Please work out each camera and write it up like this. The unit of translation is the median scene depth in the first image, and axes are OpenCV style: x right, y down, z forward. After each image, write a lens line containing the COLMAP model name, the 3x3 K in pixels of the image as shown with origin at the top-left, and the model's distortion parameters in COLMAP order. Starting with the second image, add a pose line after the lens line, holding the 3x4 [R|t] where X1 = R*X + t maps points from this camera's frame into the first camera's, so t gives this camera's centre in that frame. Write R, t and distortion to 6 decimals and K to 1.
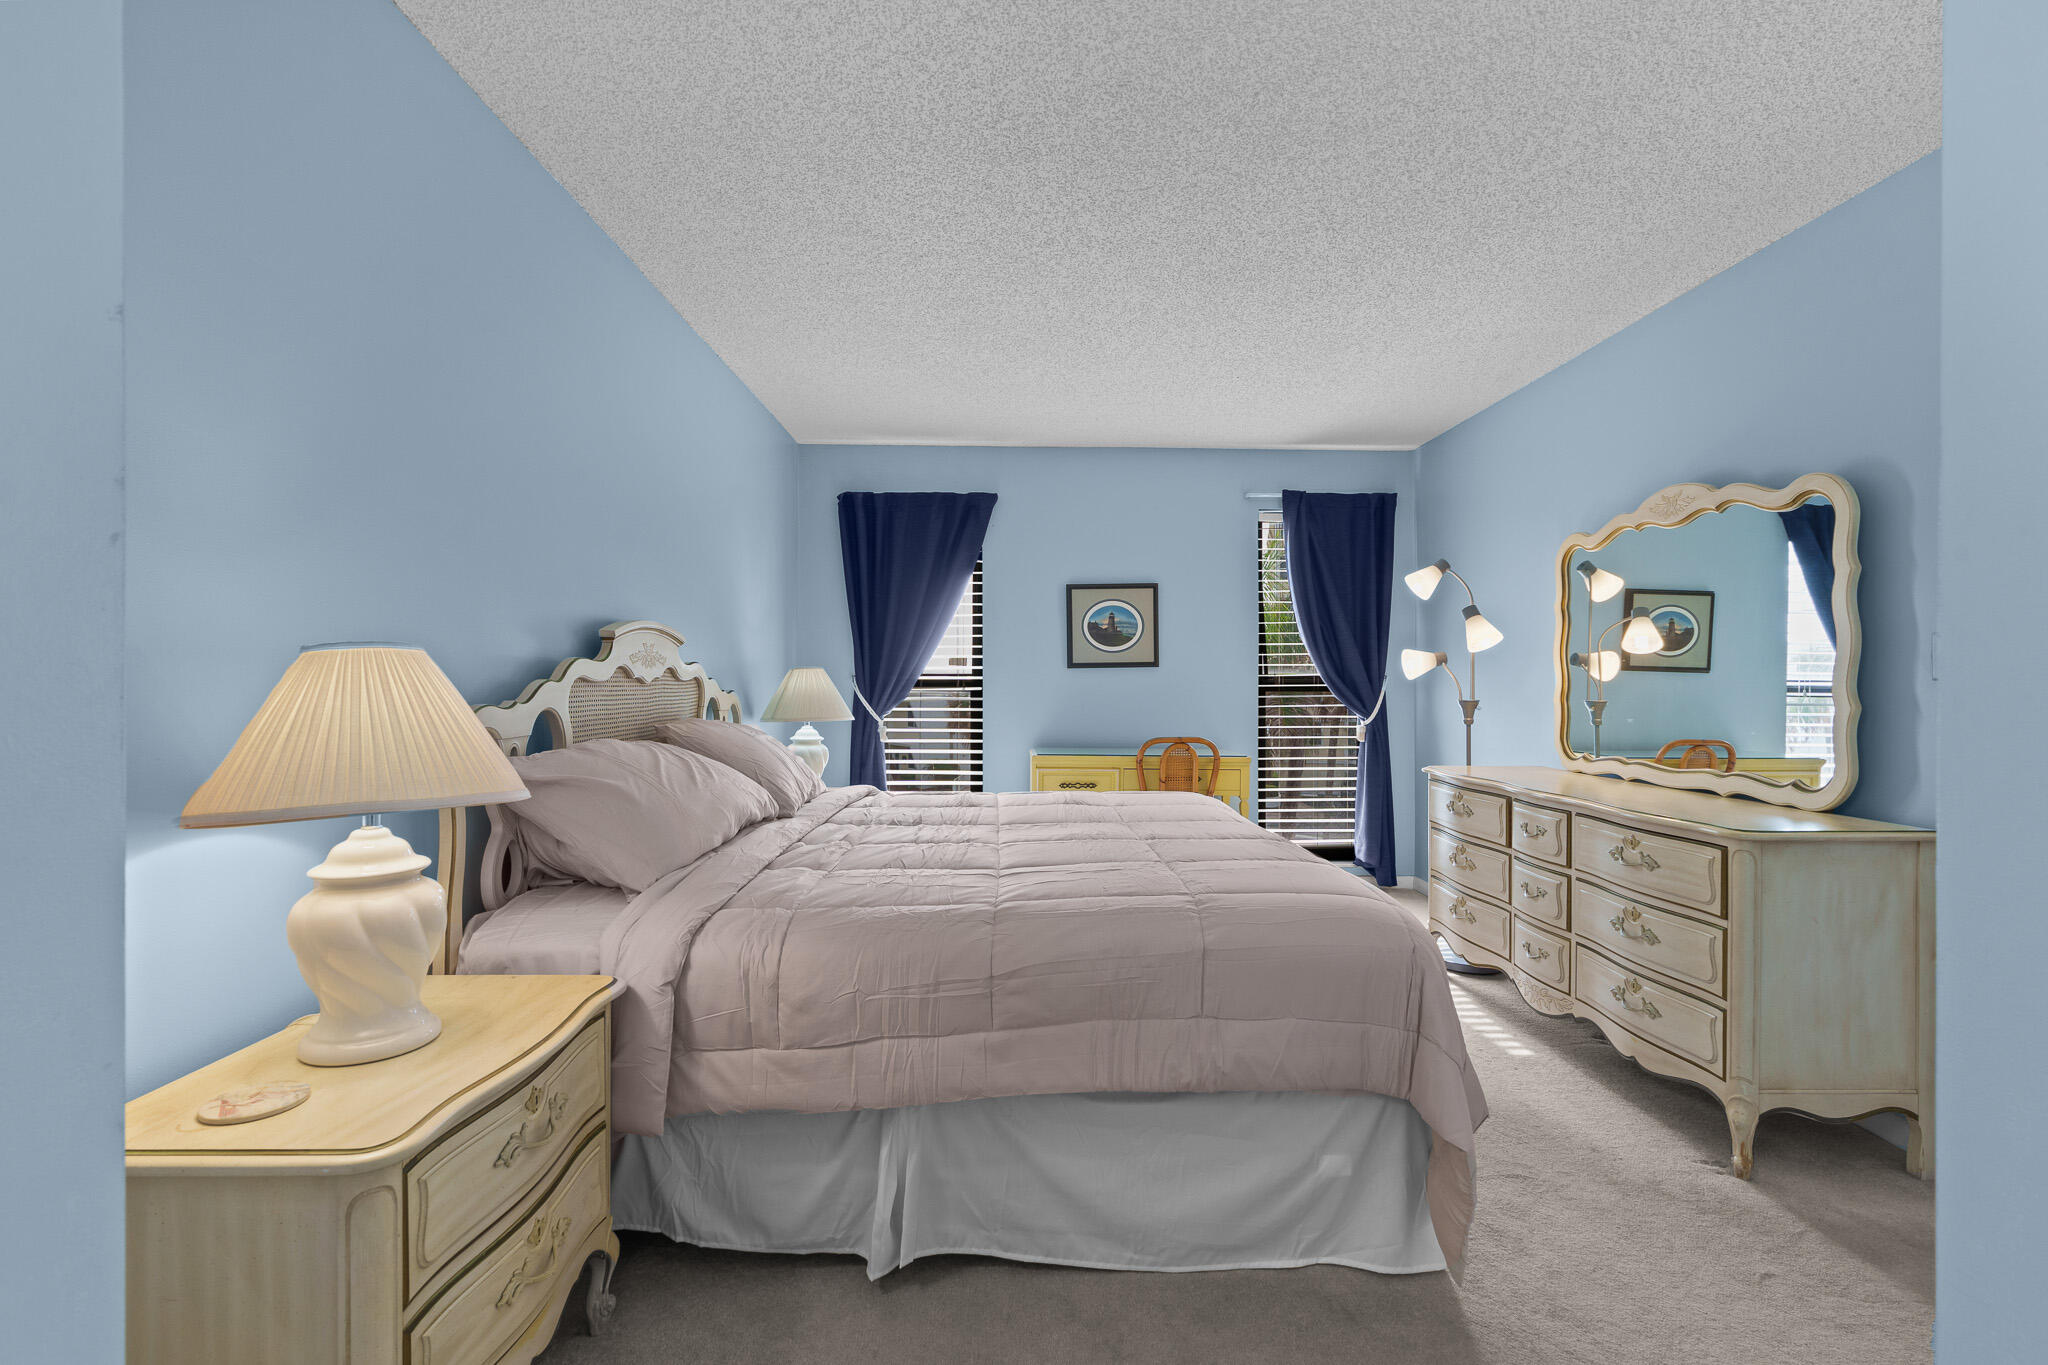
lens RADIAL K [[933.2, 0, 1024.8], [0, 933.2, 673.2], [0, 0, 1]] dist [-0.006975, 0.001686]
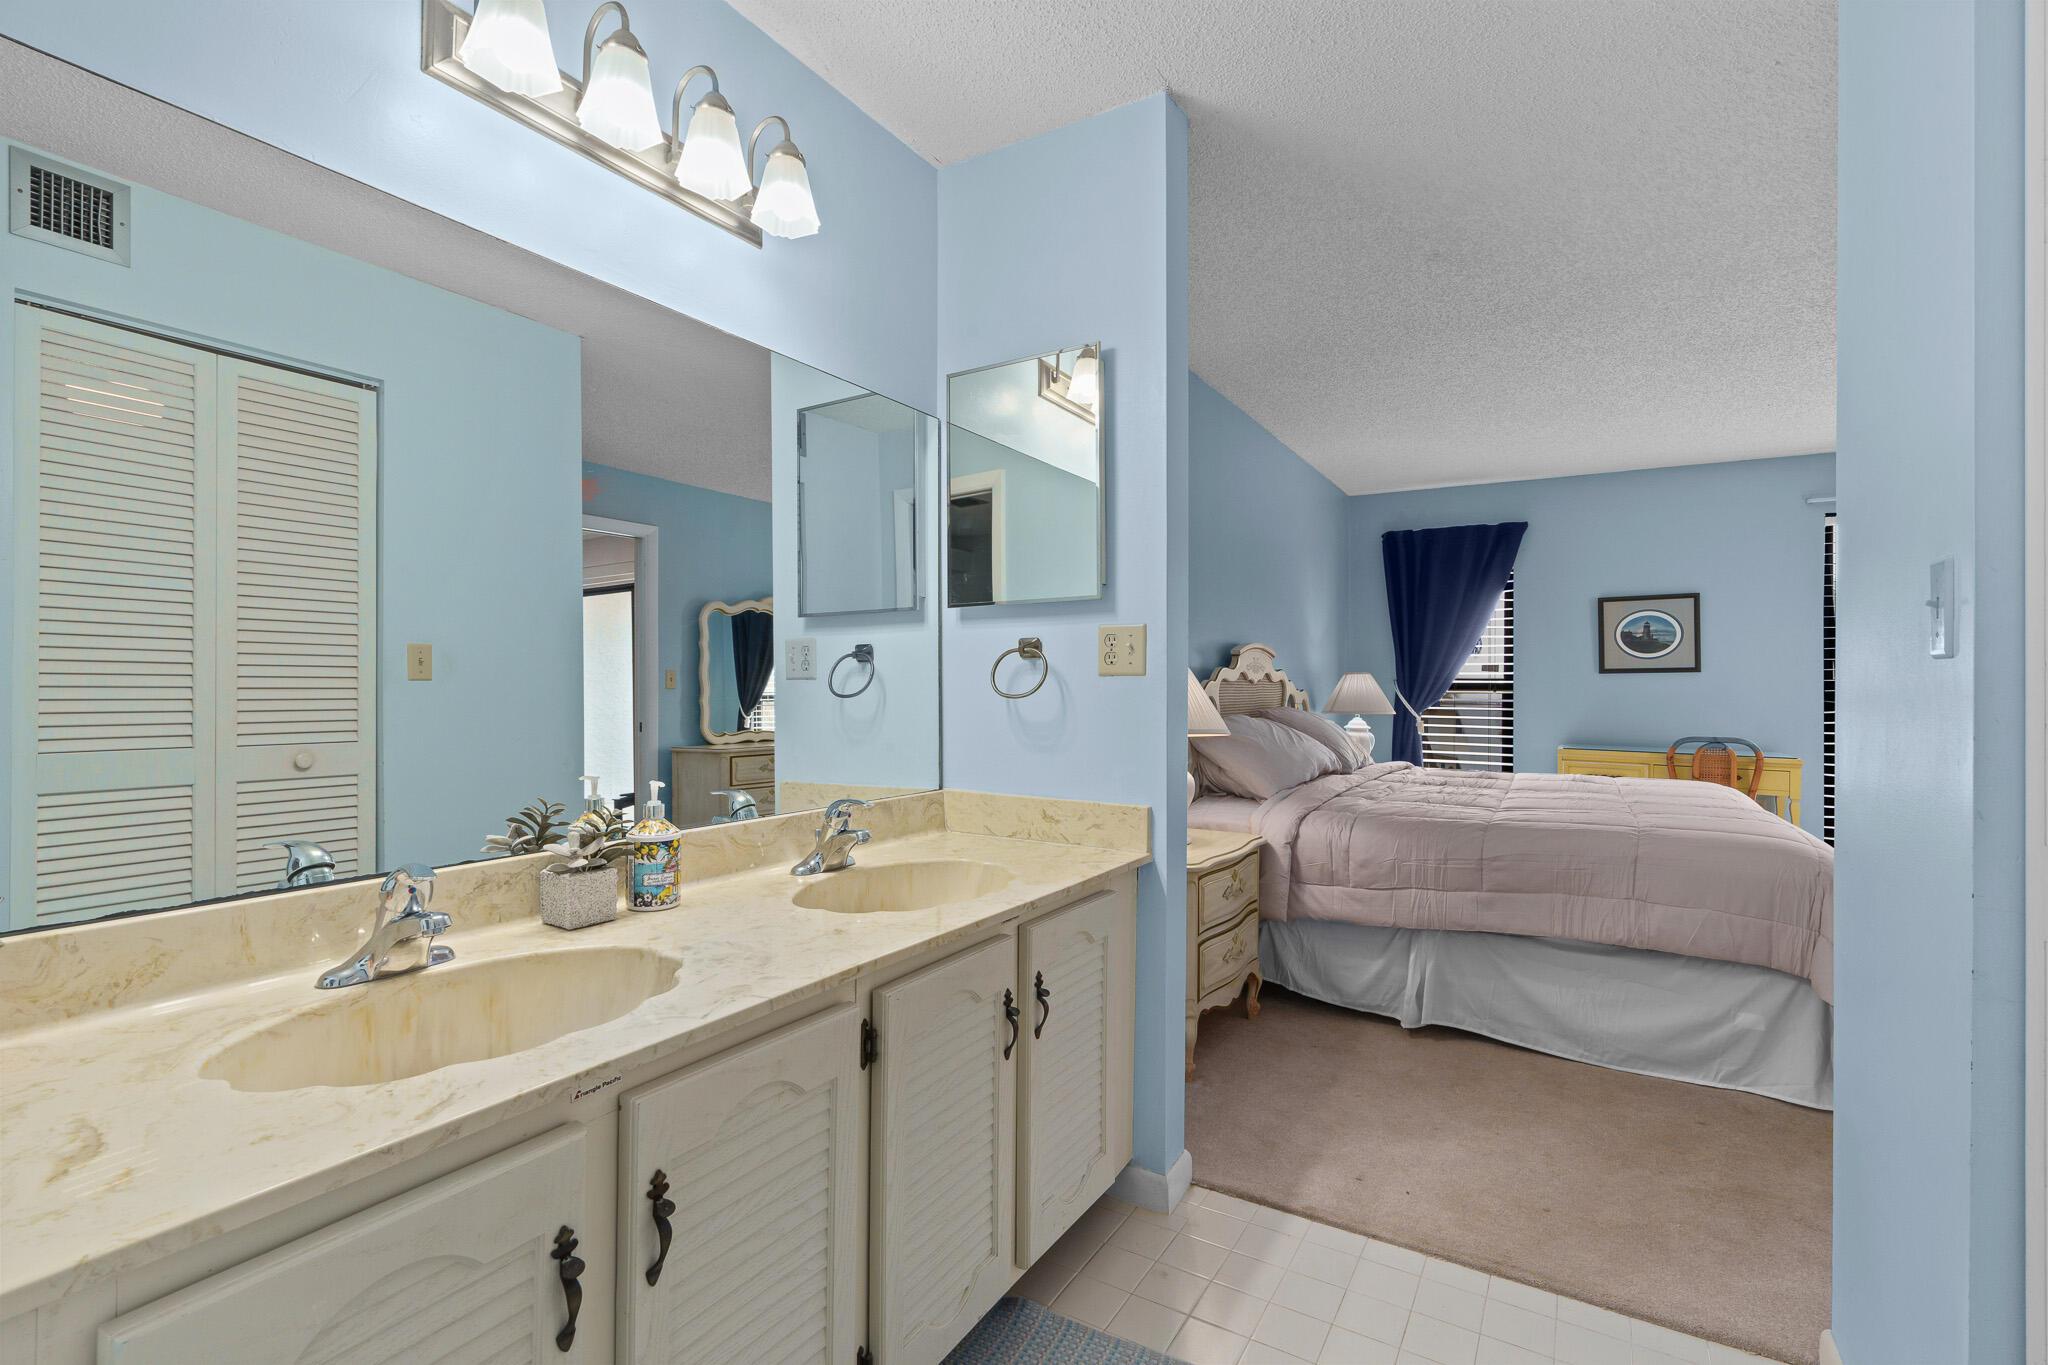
lens RADIAL K [[922.7, 0, 1025.2], [0, 922.7, 683.3], [0, 0, 1]] dist [-0.008934, 0.001246]
pose [[0.845341, 0.003518, -0.534216, 0.075234], [-0.001626, 0.999991, 0.004012, 0.004174], [0.534225, -0.002523, 0.845338, -0.405987]]
